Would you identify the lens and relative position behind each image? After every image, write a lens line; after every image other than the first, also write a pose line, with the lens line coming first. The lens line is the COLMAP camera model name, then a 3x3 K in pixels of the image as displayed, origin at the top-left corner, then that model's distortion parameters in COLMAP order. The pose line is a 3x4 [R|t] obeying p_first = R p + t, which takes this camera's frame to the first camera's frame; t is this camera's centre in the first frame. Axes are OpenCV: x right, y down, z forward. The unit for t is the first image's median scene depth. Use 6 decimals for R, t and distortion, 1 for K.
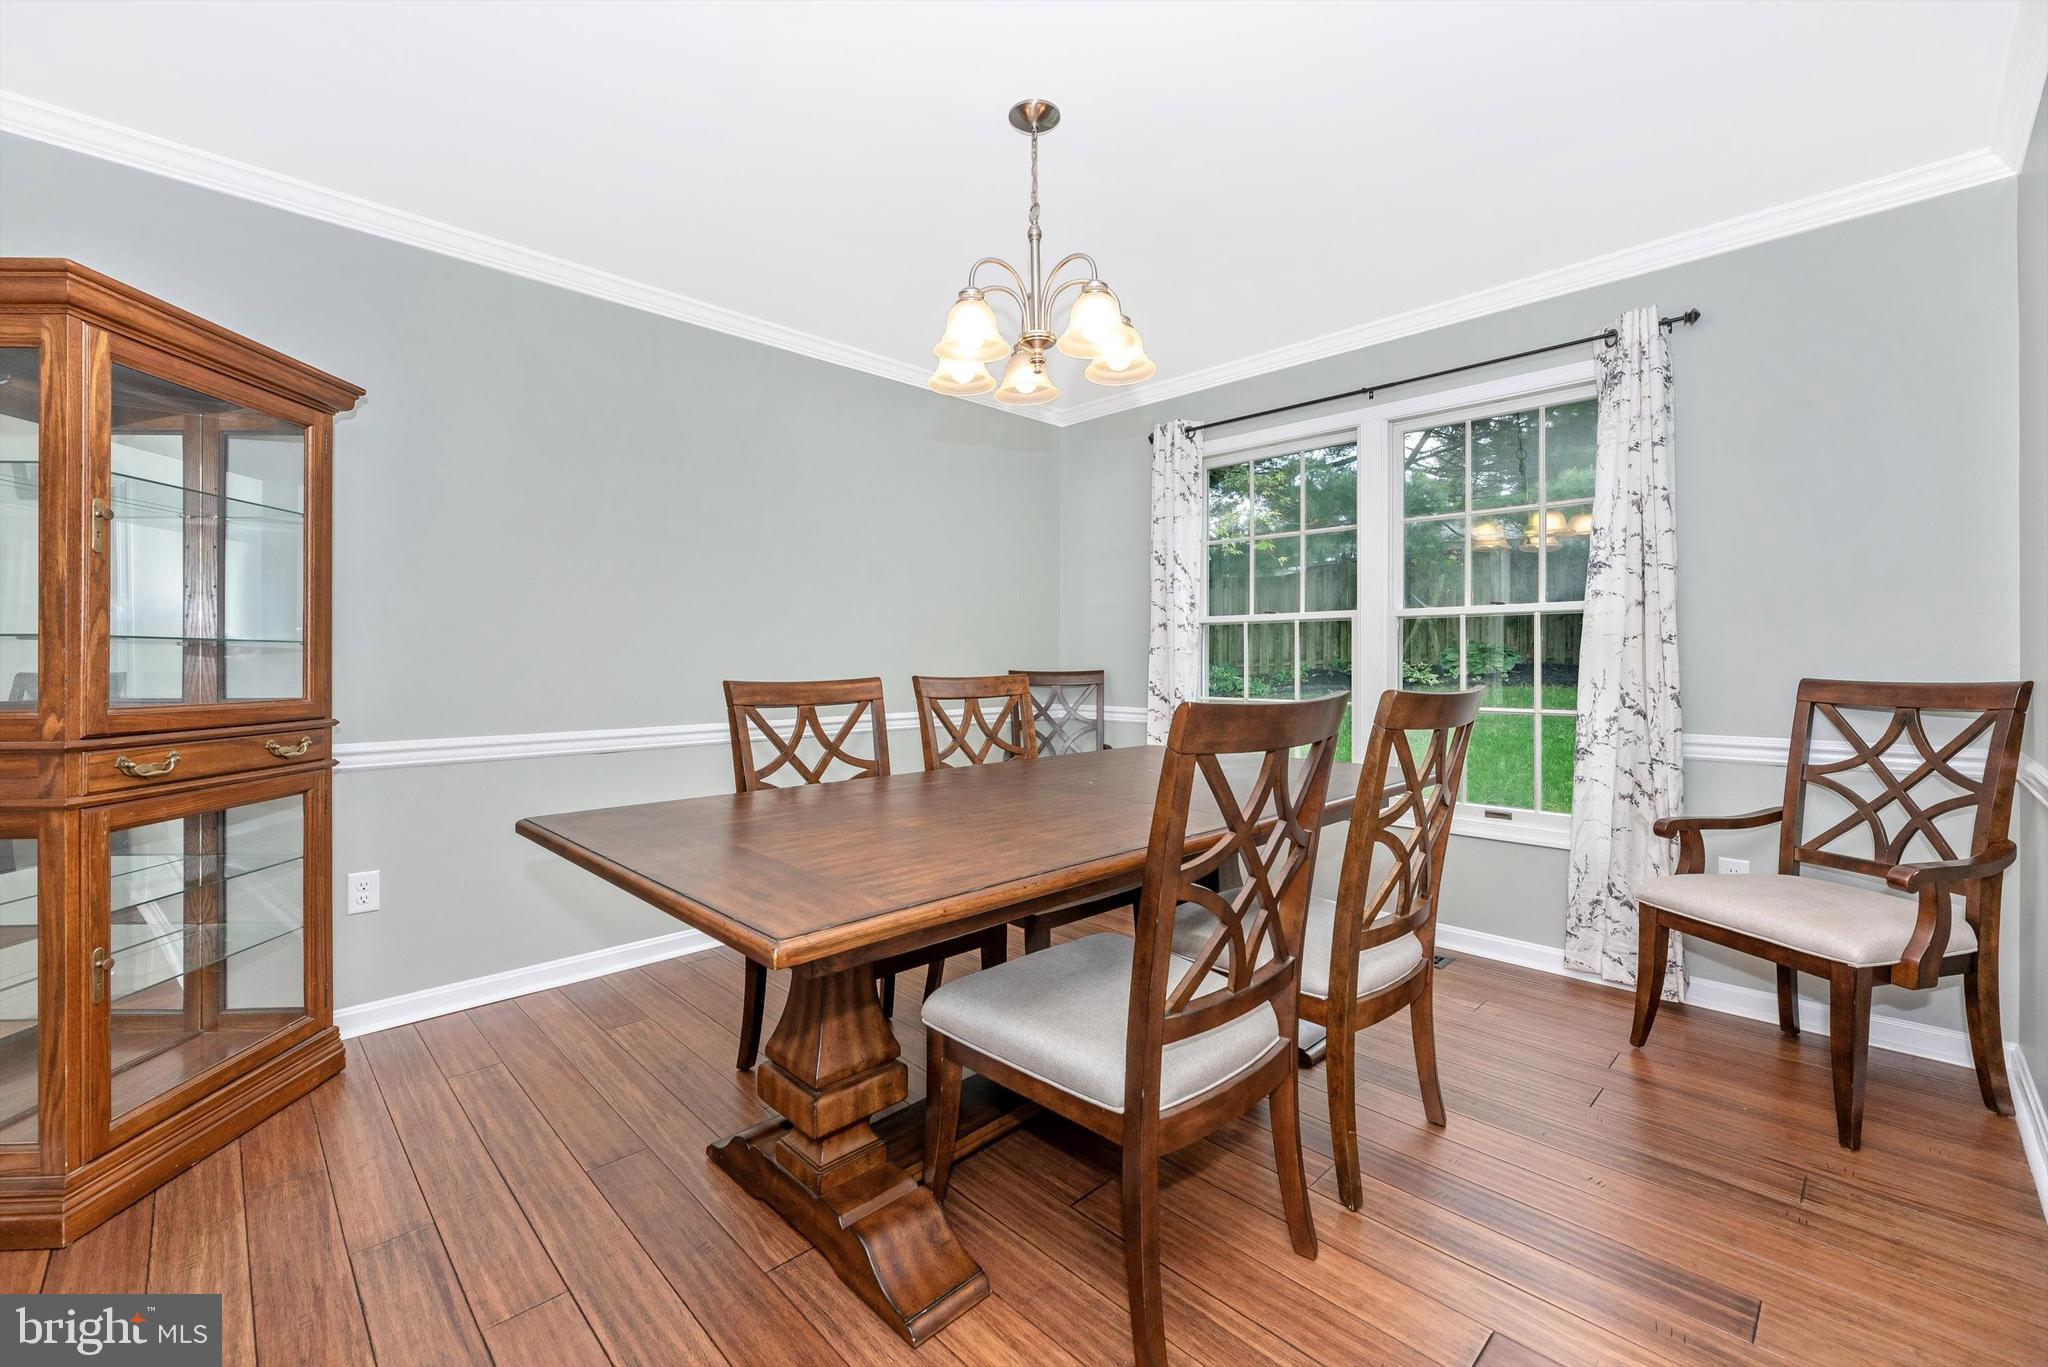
lens RADIAL K [[840.5, 0, 993.9], [0, 840.5, 665.8], [0, 0, 1]] dist [0.000384, 0.000874]
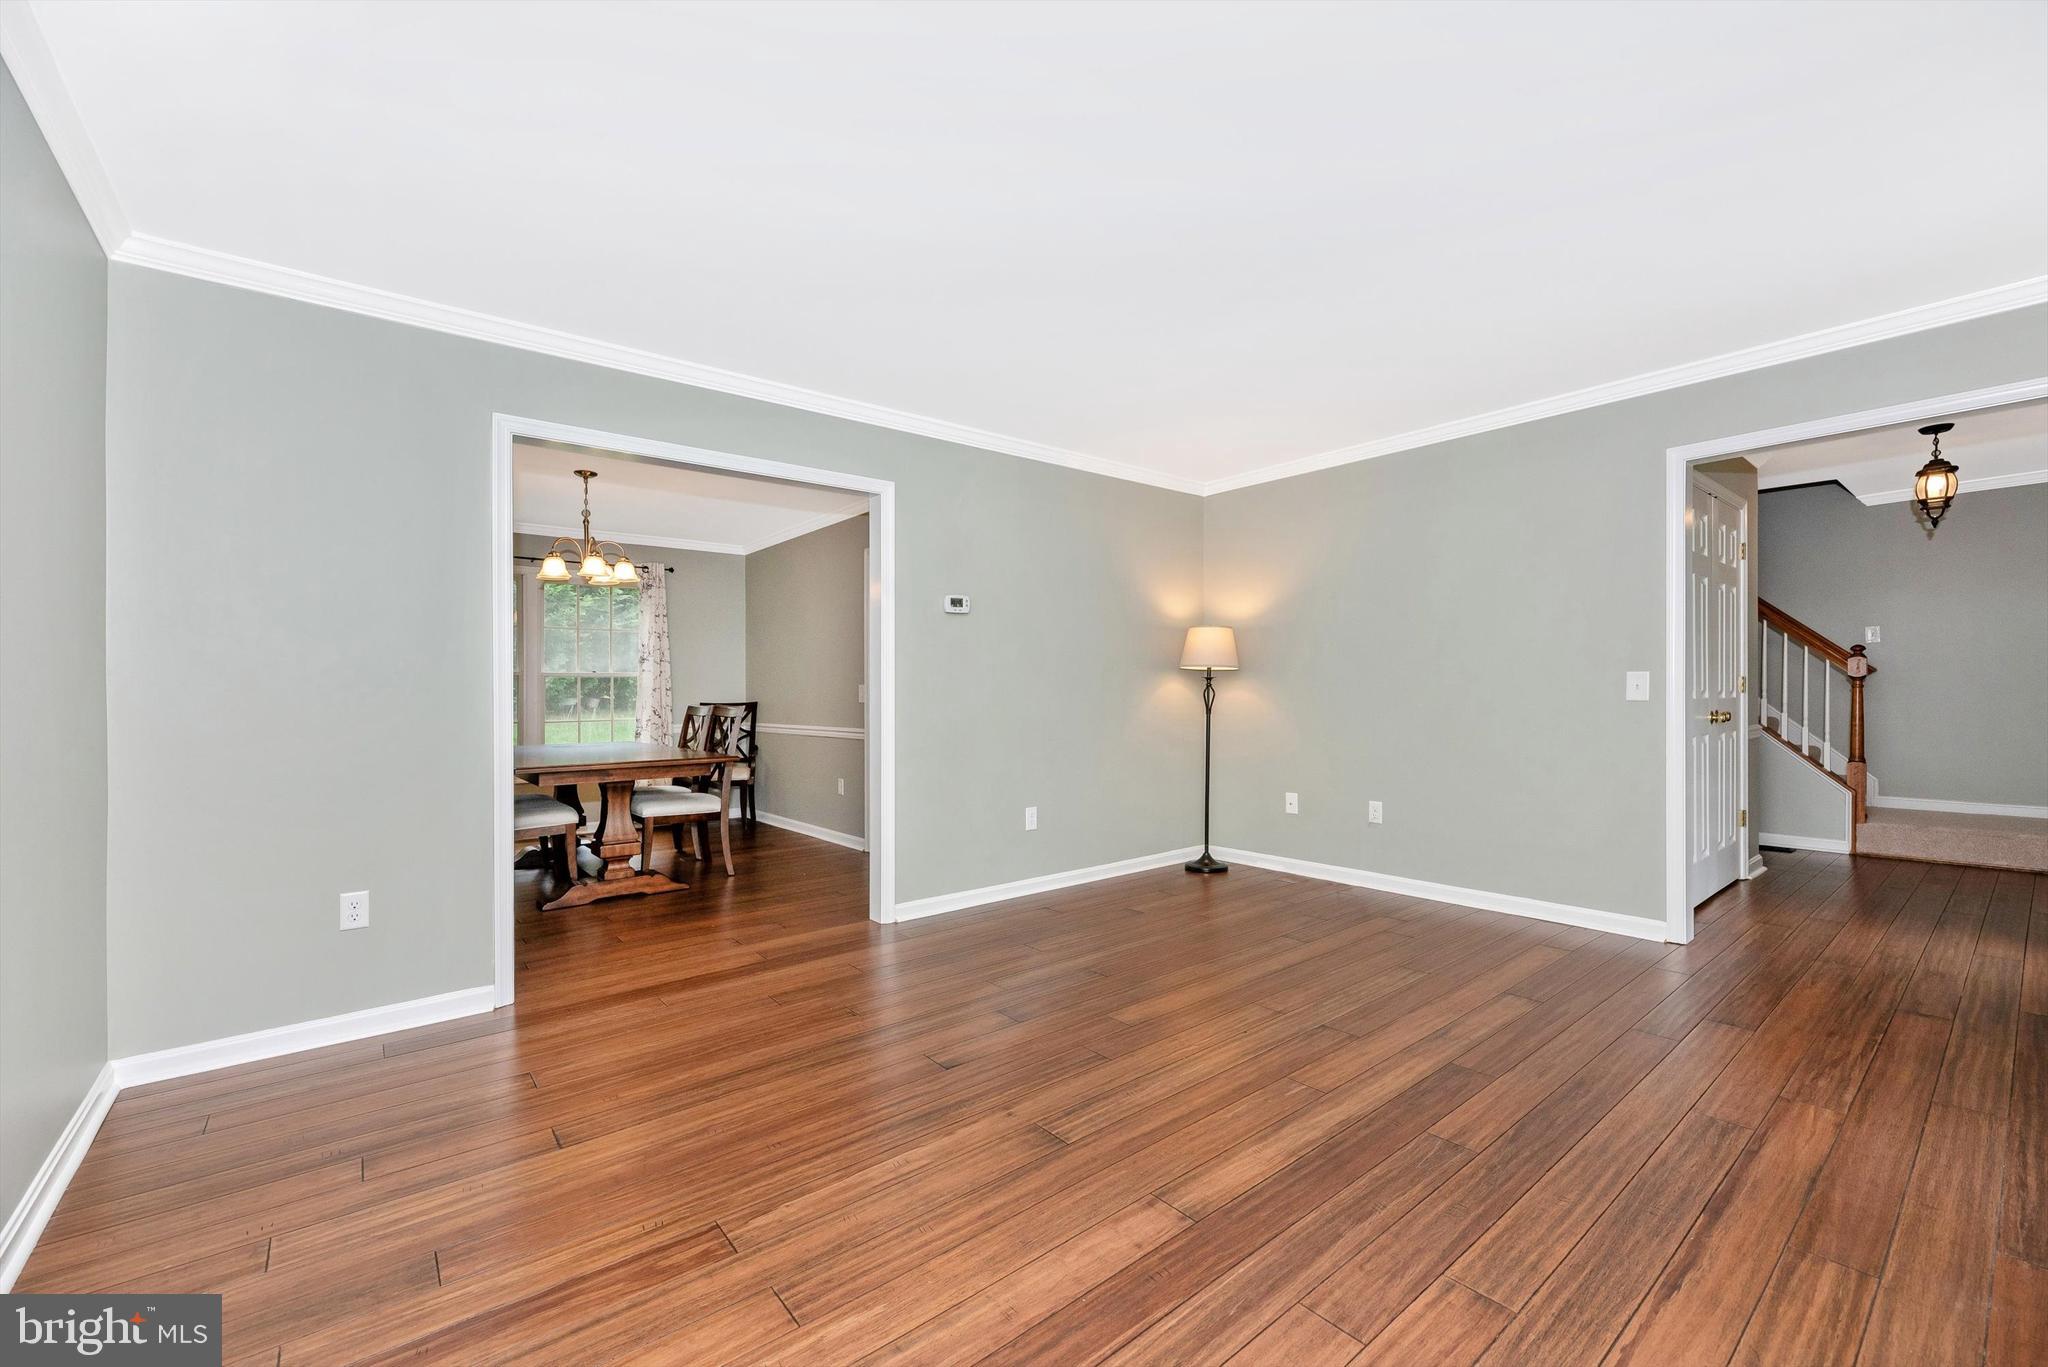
lens RADIAL K [[840.5, 0, 1005.5], [0, 840.5, 668.8], [0, 0, 1]] dist [0.000384, 0.000874]
pose [[0.121099, 0.027705, 0.992254, -1.946064], [0.014629, 0.999452, -0.029691, -0.001050], [-0.992533, 0.018111, 0.120627, -0.438325]]
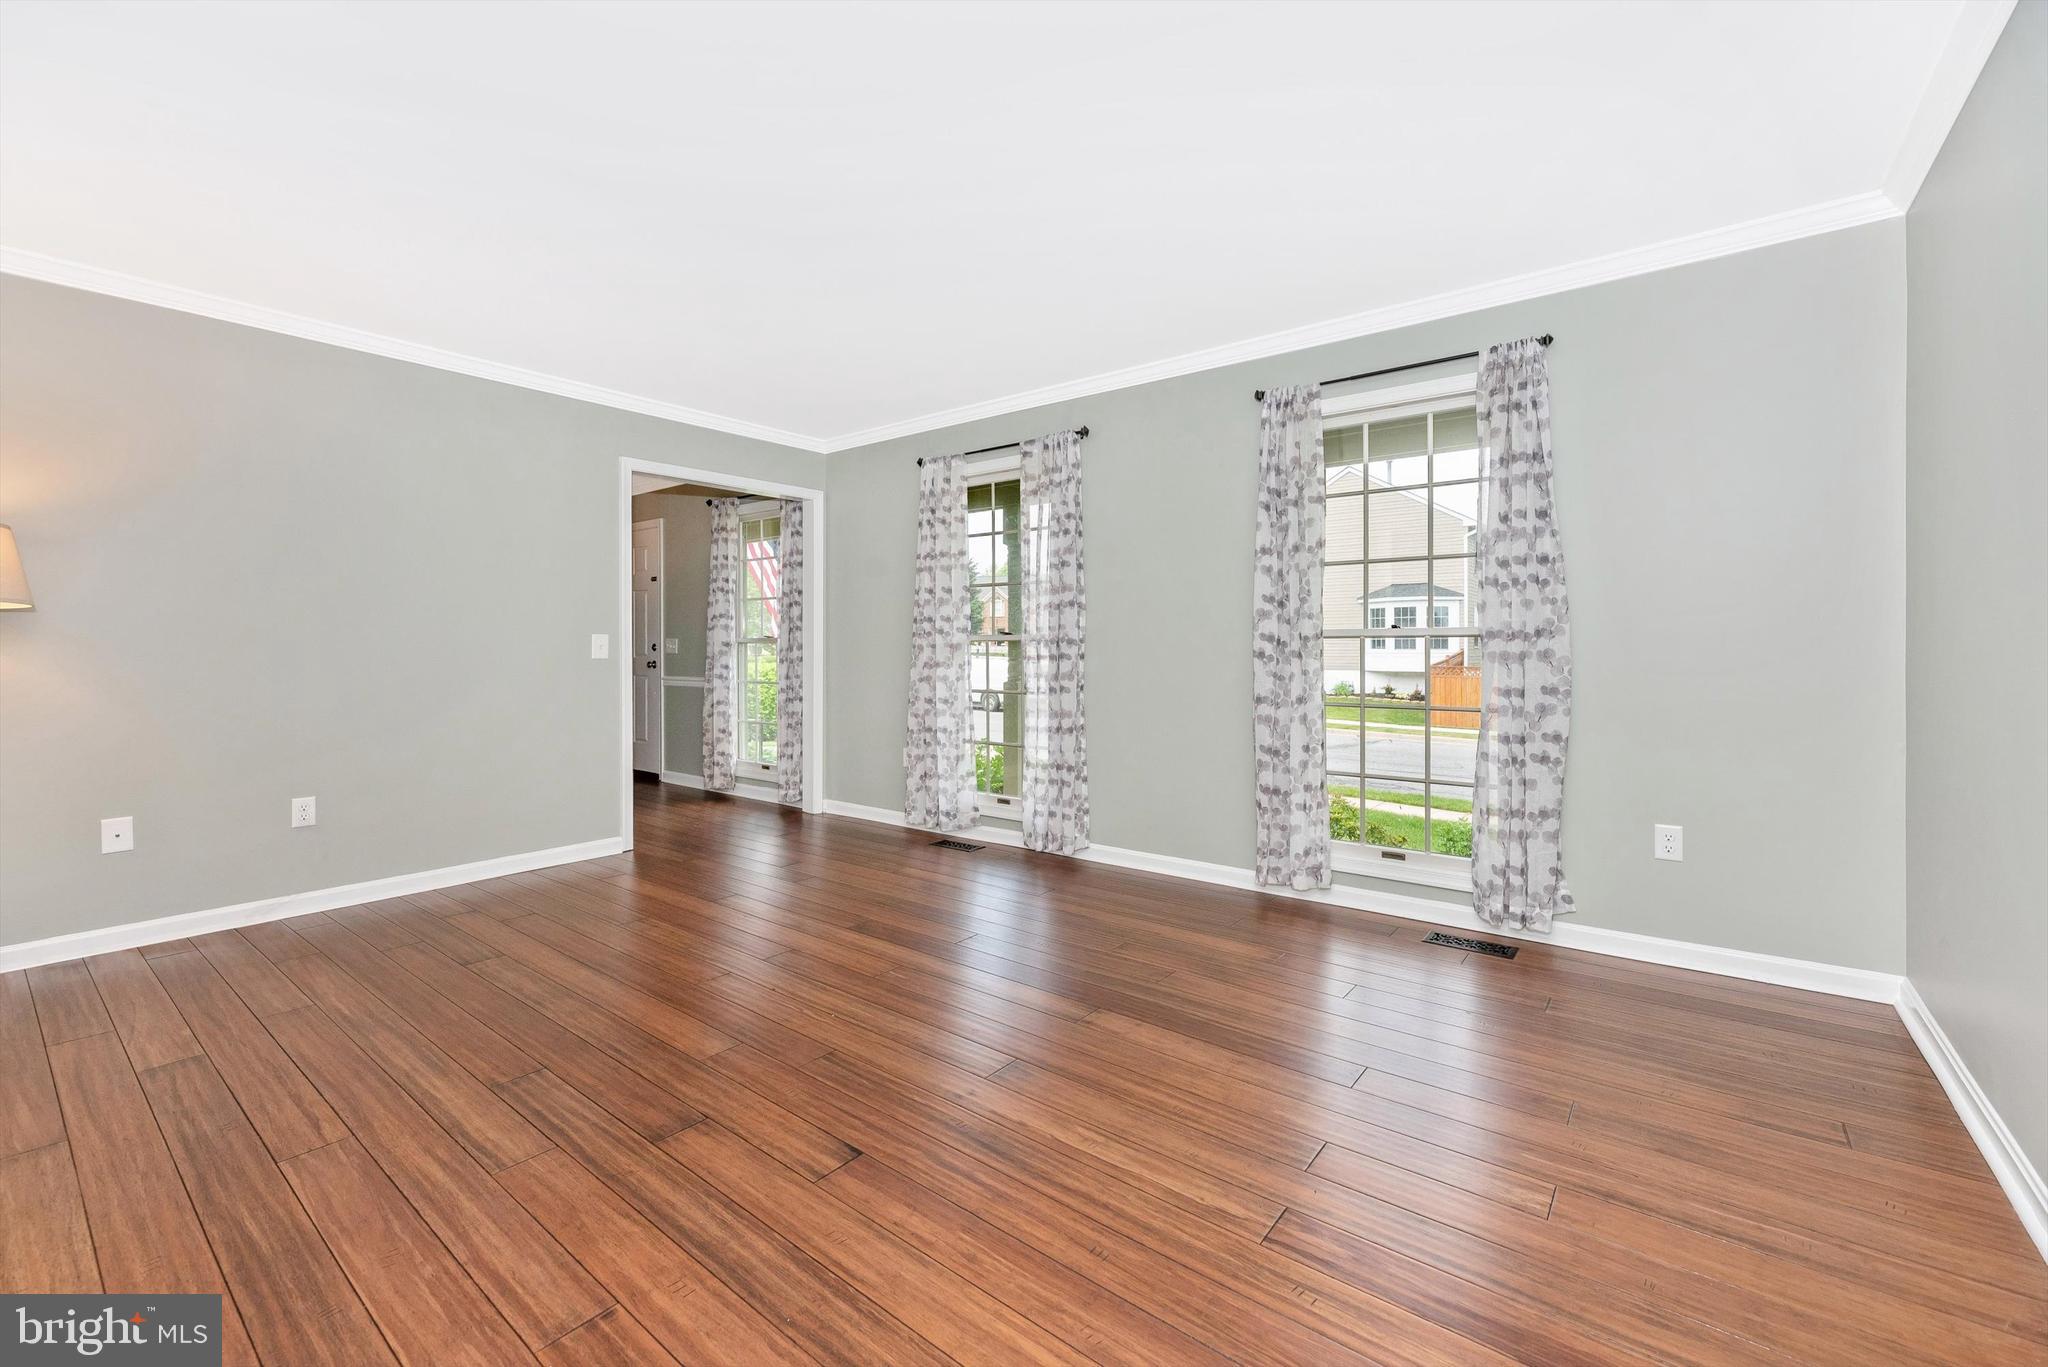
lens RADIAL K [[840.5, 0, 1029.2], [0, 840.5, 669.4], [0, 0, 1]] dist [0.000384, 0.000874]
pose [[-0.993222, 0.007735, -0.115977, -0.997546], [0.004602, 0.999618, 0.027256, 0.007363], [0.116144, 0.026538, -0.992878, 0.499731]]
